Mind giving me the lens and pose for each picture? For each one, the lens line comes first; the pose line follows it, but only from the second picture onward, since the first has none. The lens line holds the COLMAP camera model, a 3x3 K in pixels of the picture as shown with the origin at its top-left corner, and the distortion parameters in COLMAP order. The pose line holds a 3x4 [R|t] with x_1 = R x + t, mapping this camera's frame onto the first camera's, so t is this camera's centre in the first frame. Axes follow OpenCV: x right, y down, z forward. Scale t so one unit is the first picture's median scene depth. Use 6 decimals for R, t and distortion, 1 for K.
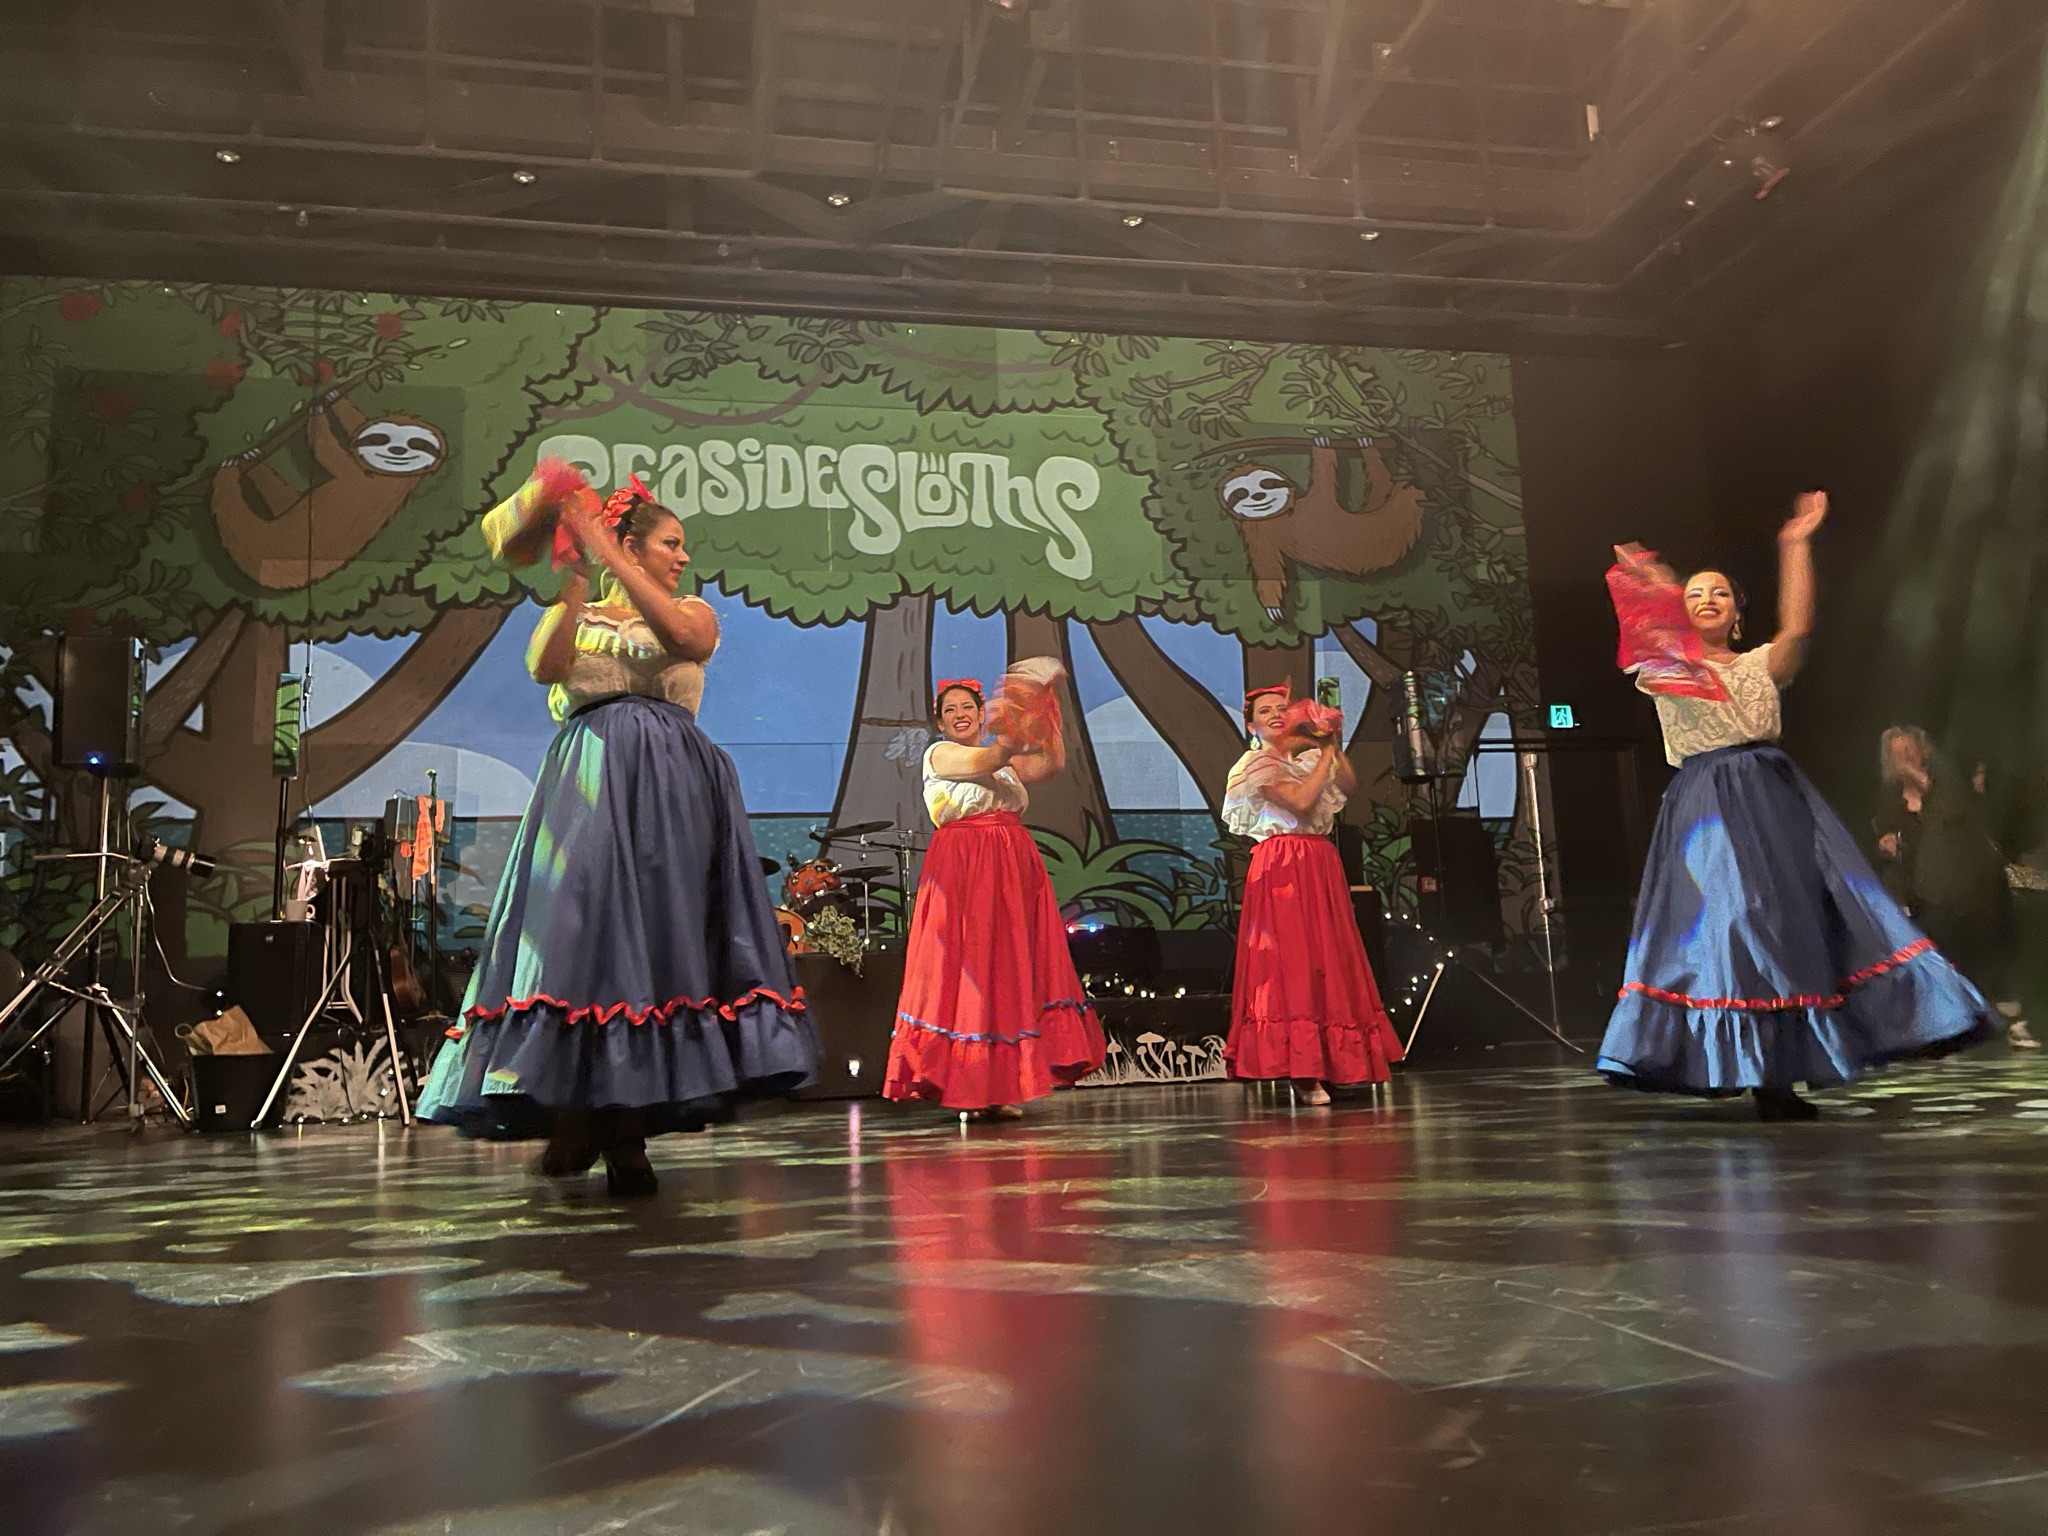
lens RADIAL K [[1558.4, 0, 1017.8], [0, 1558.4, 776.4], [0, 0, 1]] dist [0.059071, -0.068857]
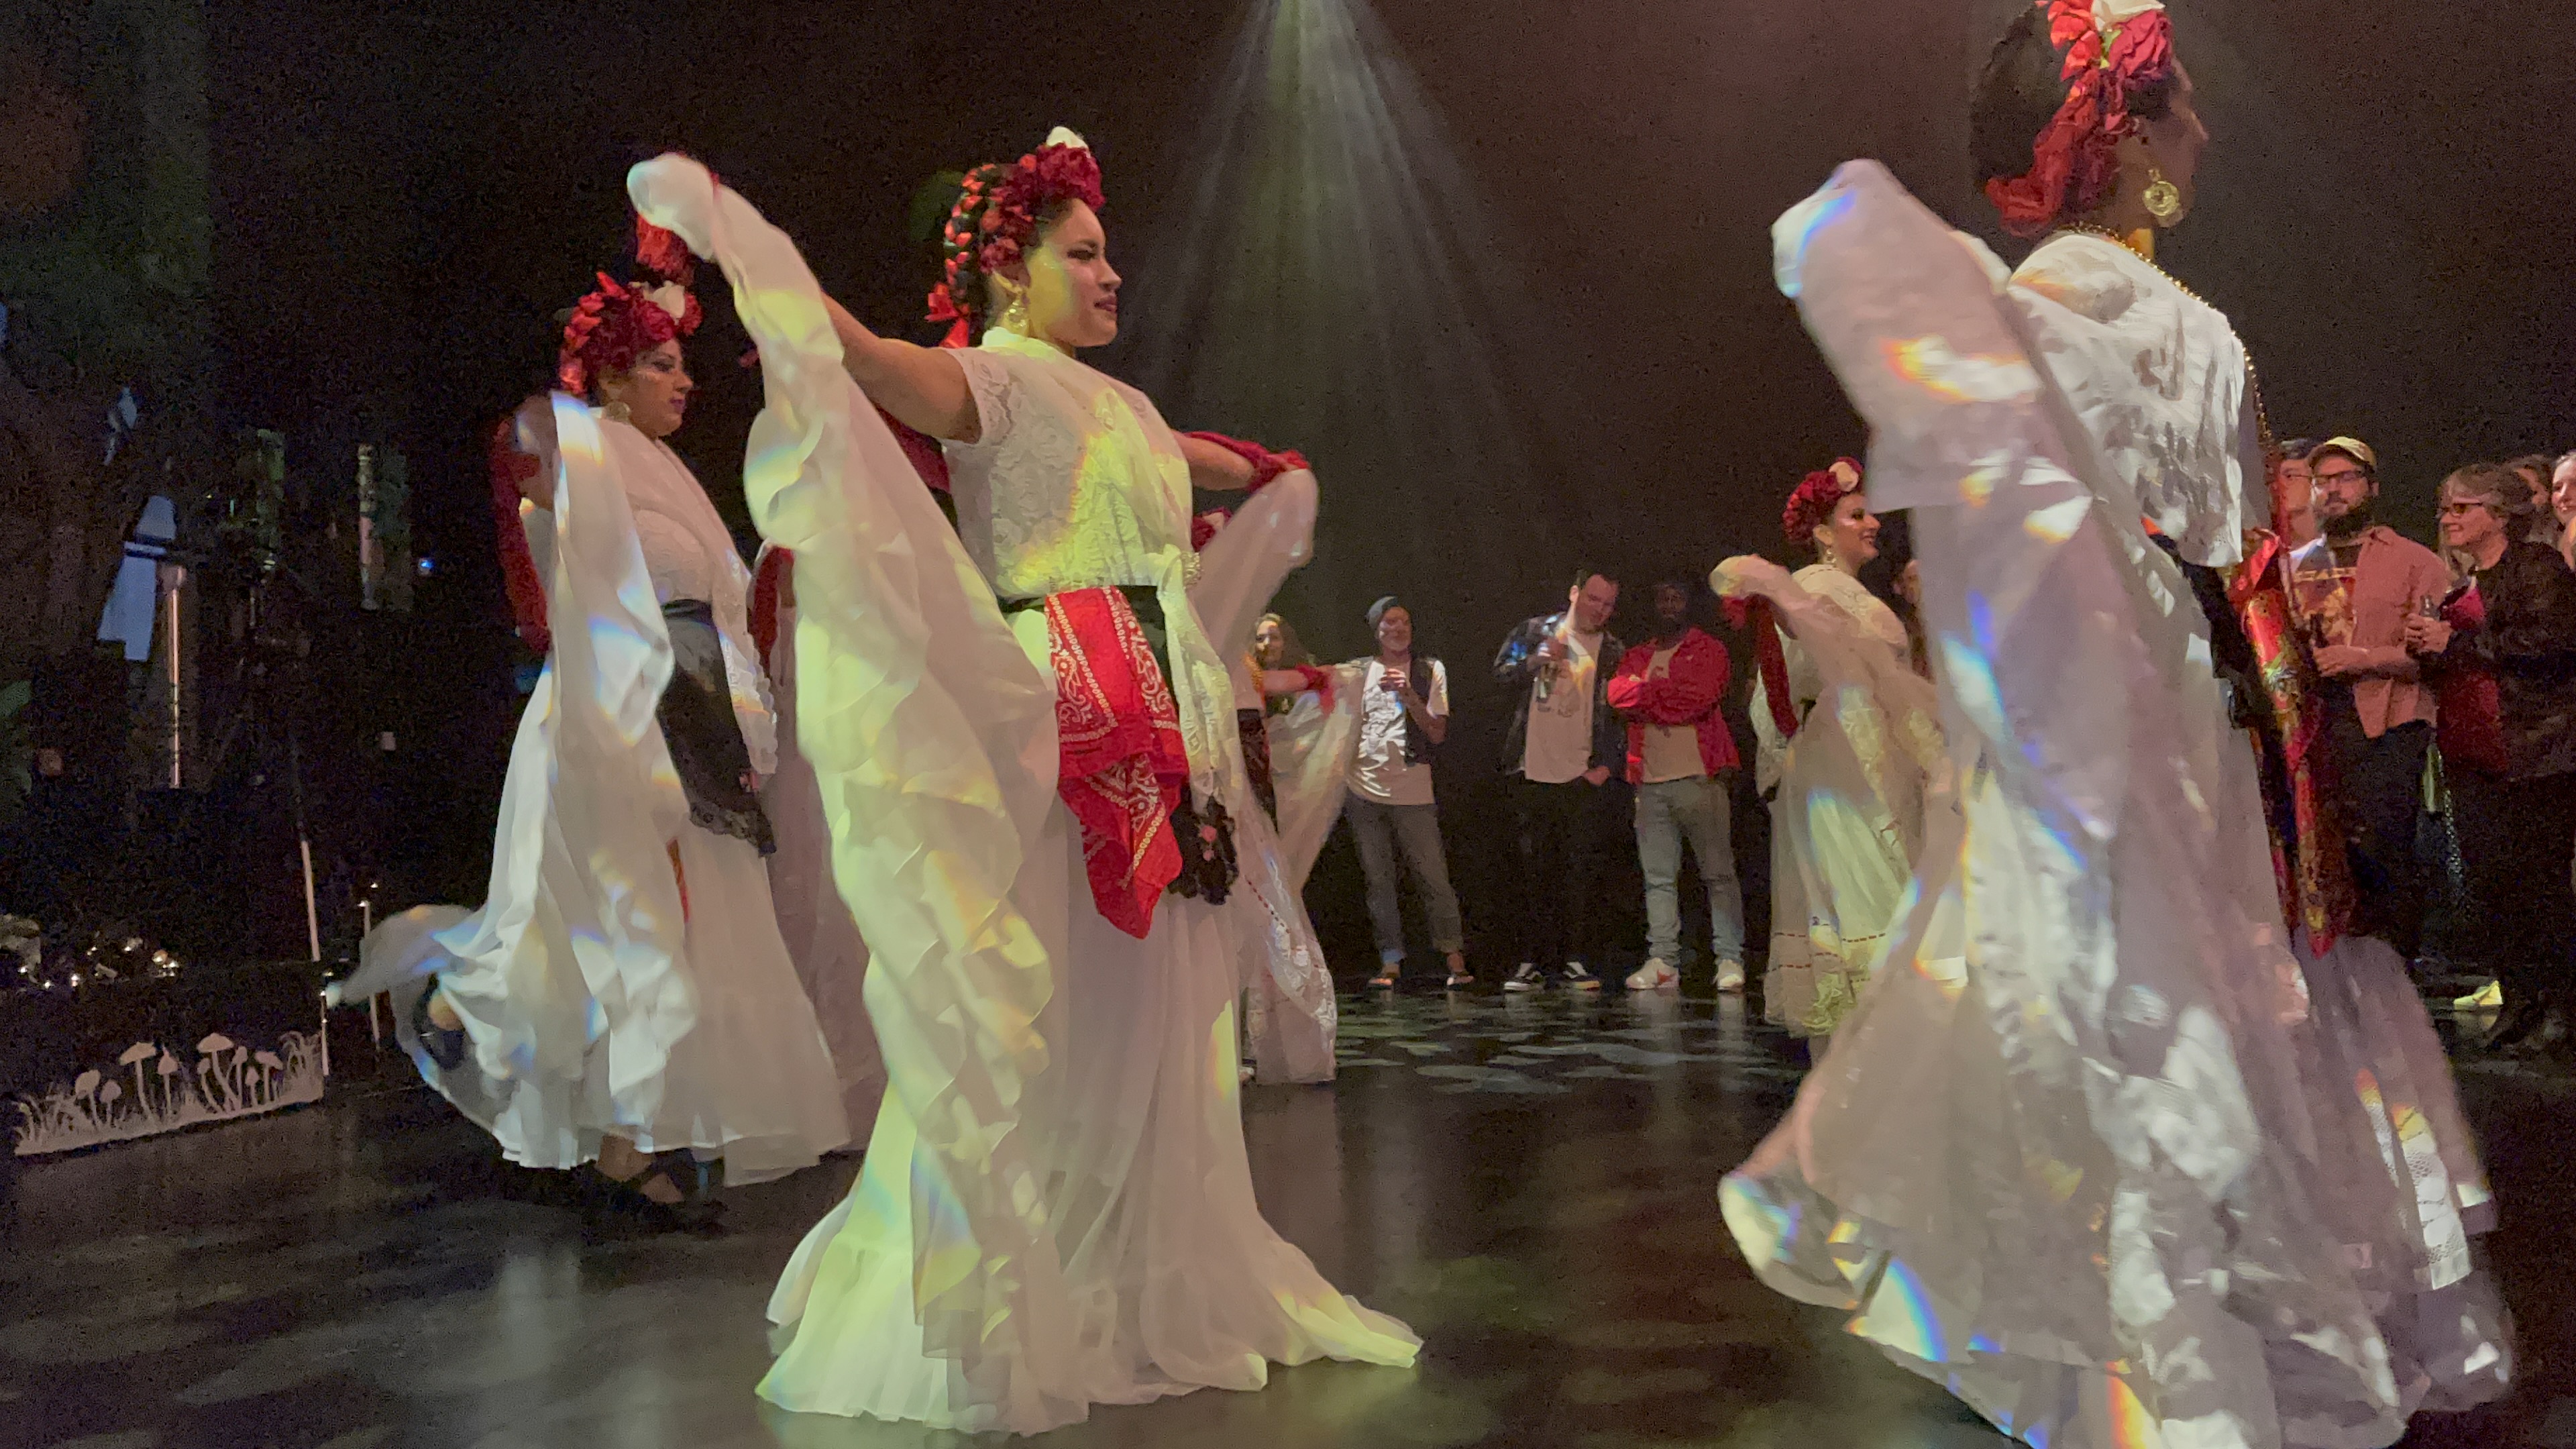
lens RADIAL K [[2194.0, 0, 1285.8], [0, 2194.0, 729.8], [0, 0, 1]] dist [0.013204, 0.008059]
pose [[0.430833, 0.065204, 0.900073, -0.322331], [-0.117041, 0.993000, -0.015912, 0.015303], [-0.894810, -0.098490, 0.435448, 0.216736]]
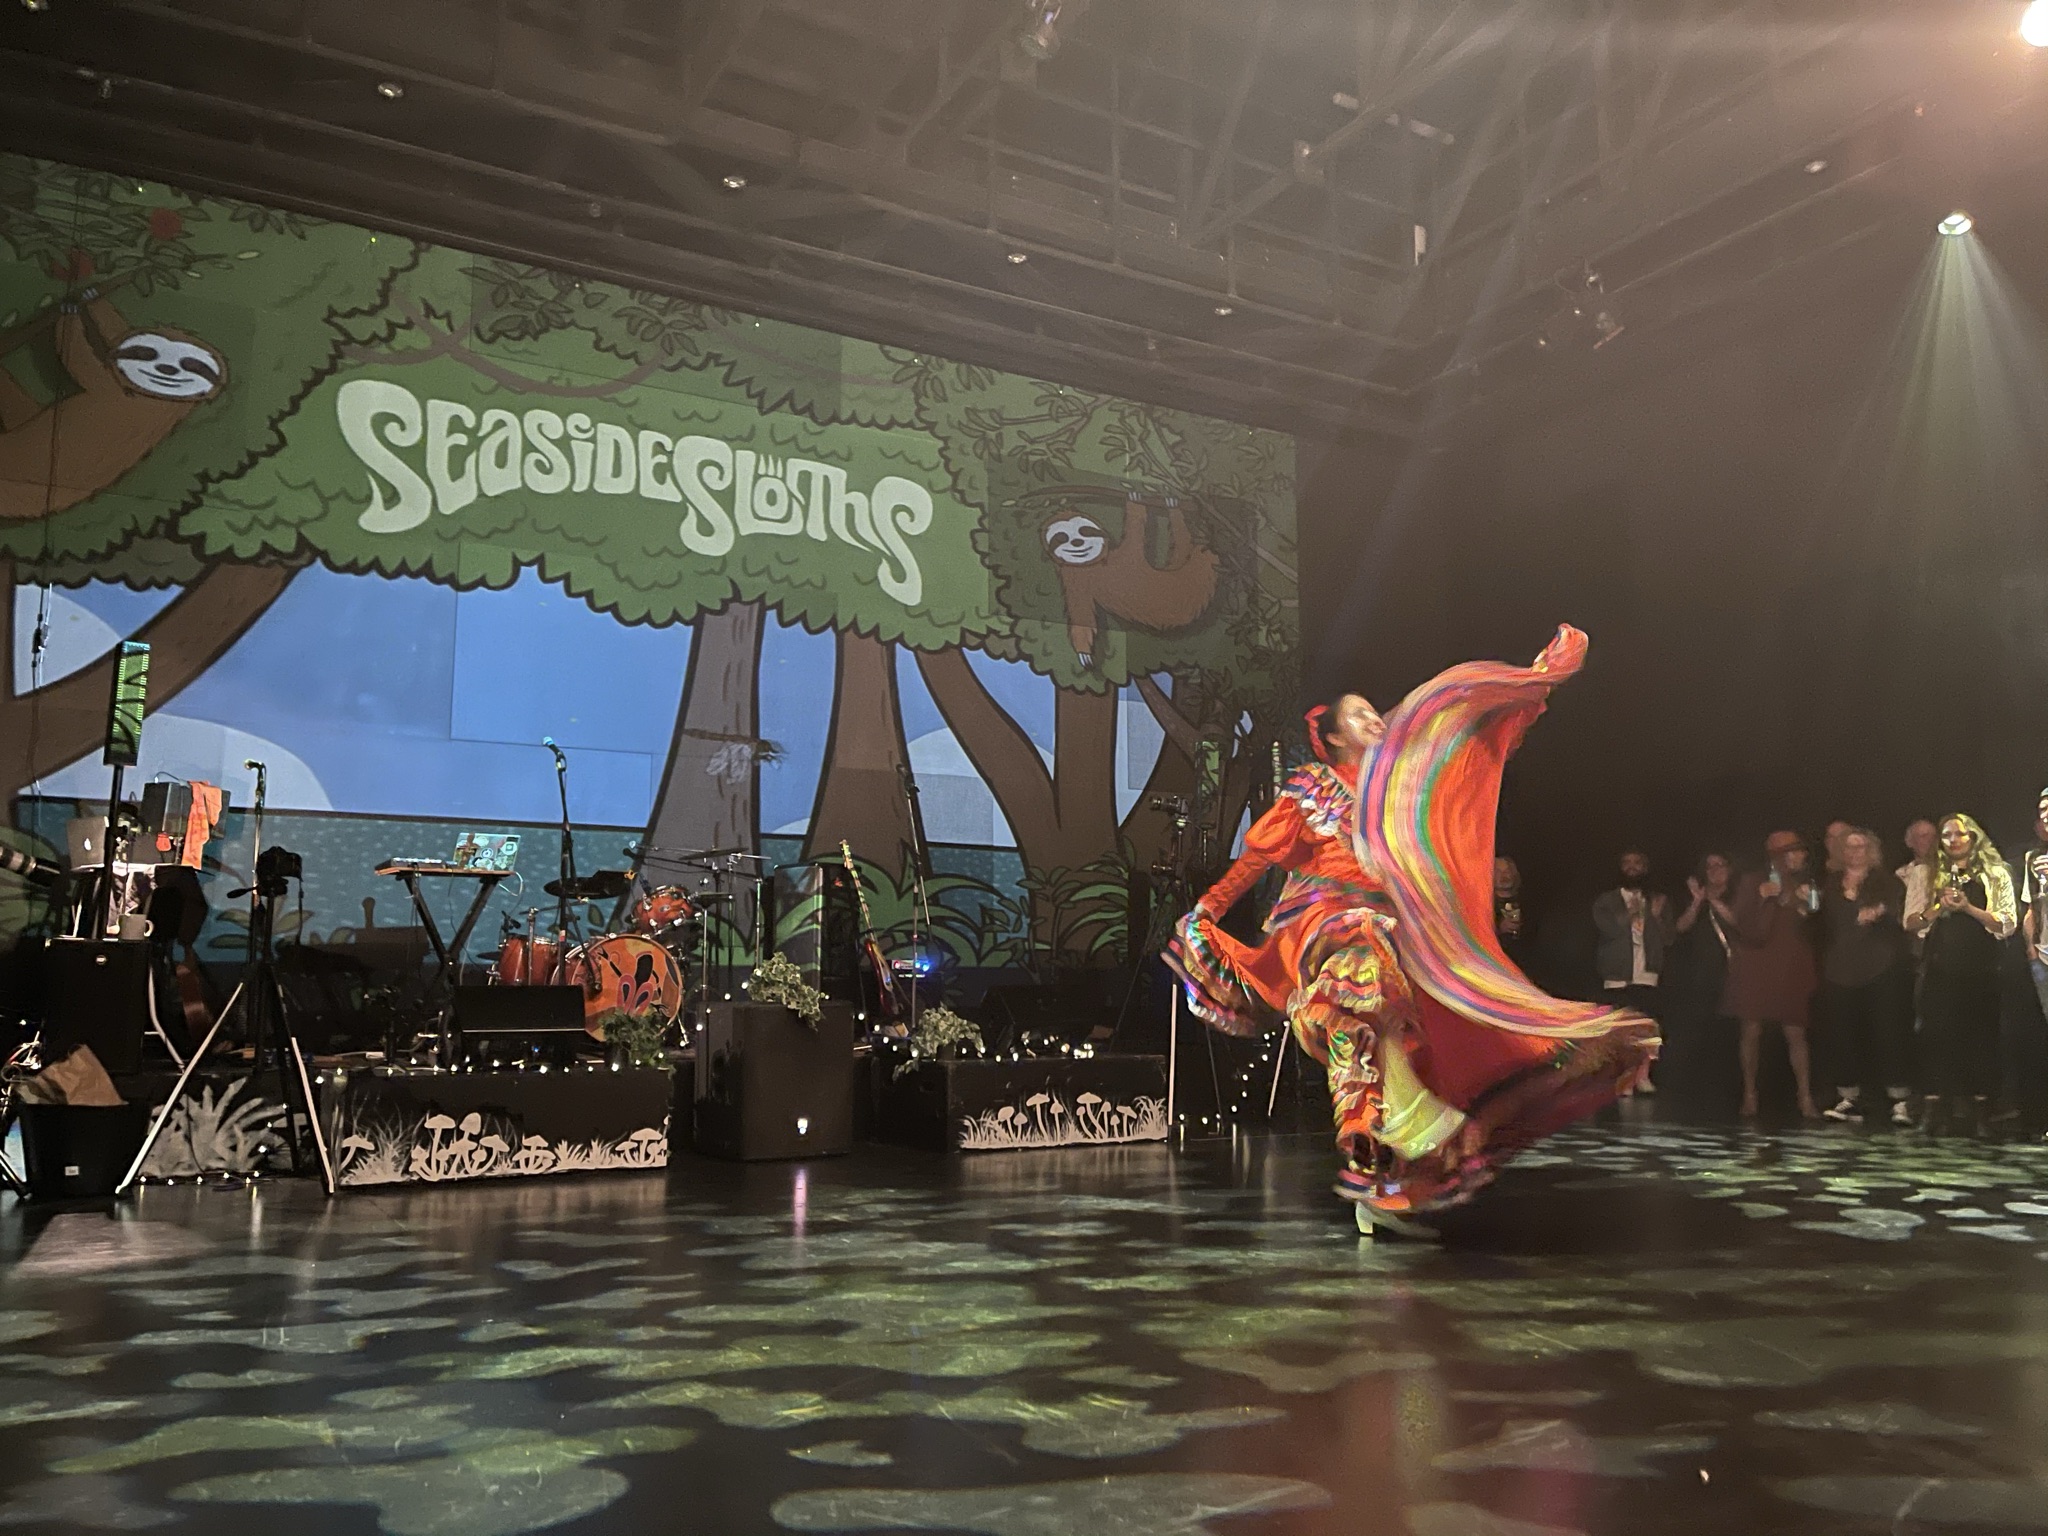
lens RADIAL K [[1558.4, 0, 1022.3], [0, 1558.4, 778.6], [0, 0, 1]] dist [0.059071, -0.068857]
pose [[0.951530, 0.079073, 0.297217, -0.184159], [-0.081375, 0.996673, -0.004641, -0.019661], [-0.296595, -0.019770, 0.954799, 0.040781]]
